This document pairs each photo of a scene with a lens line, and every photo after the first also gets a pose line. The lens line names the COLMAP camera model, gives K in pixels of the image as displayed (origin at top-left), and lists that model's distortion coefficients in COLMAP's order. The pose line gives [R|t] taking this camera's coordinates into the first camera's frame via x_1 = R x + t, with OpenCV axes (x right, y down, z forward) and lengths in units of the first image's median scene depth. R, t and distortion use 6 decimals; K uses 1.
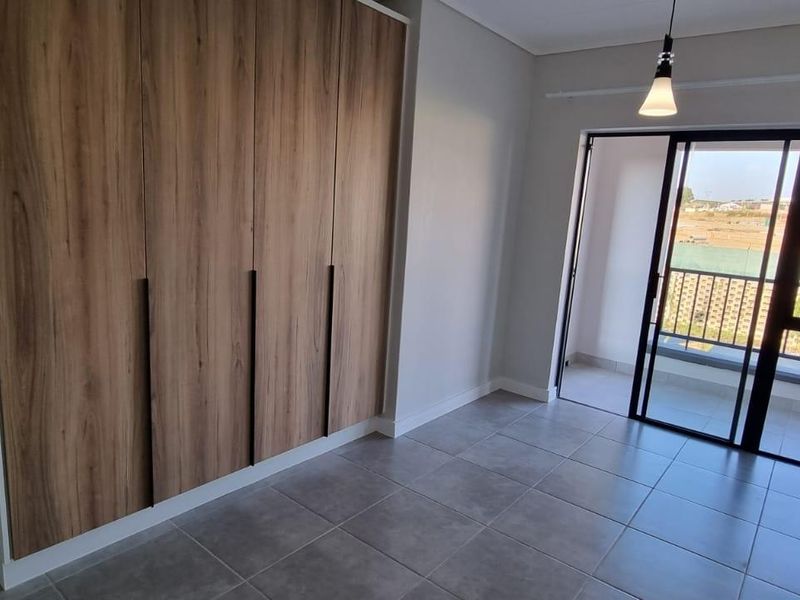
lens RADIAL K [[529.2, 0, 400.0], [0, 529.2, 300.0], [0, 0, 1]] dist [0.001649, -0.002011]
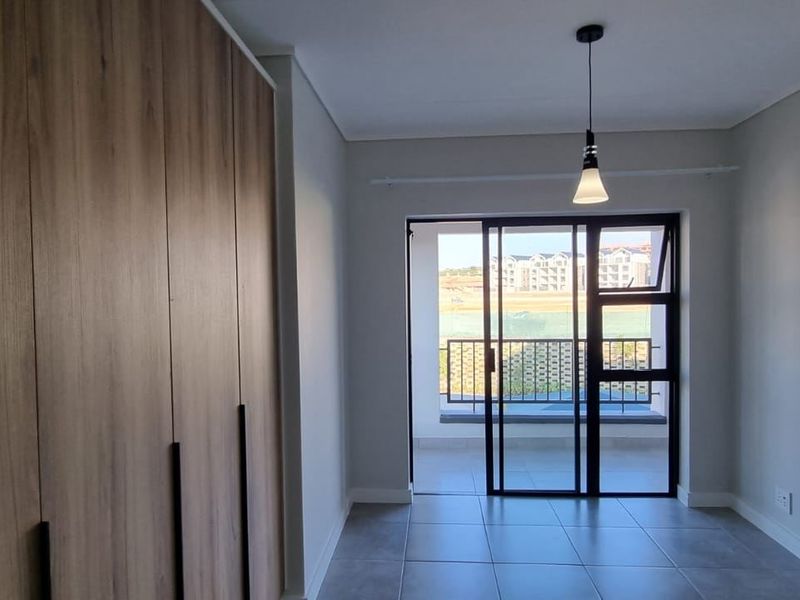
lens RADIAL K [[529.2, 0, 400.0], [0, 529.2, 300.0], [0, 0, 1]] dist [0.001649, -0.002011]
pose [[0.828271, -0.086299, 0.553643, -0.398520], [0.169914, 0.980228, -0.101406, -0.114089], [-0.533945, 0.178063, 0.826557, 0.359748]]
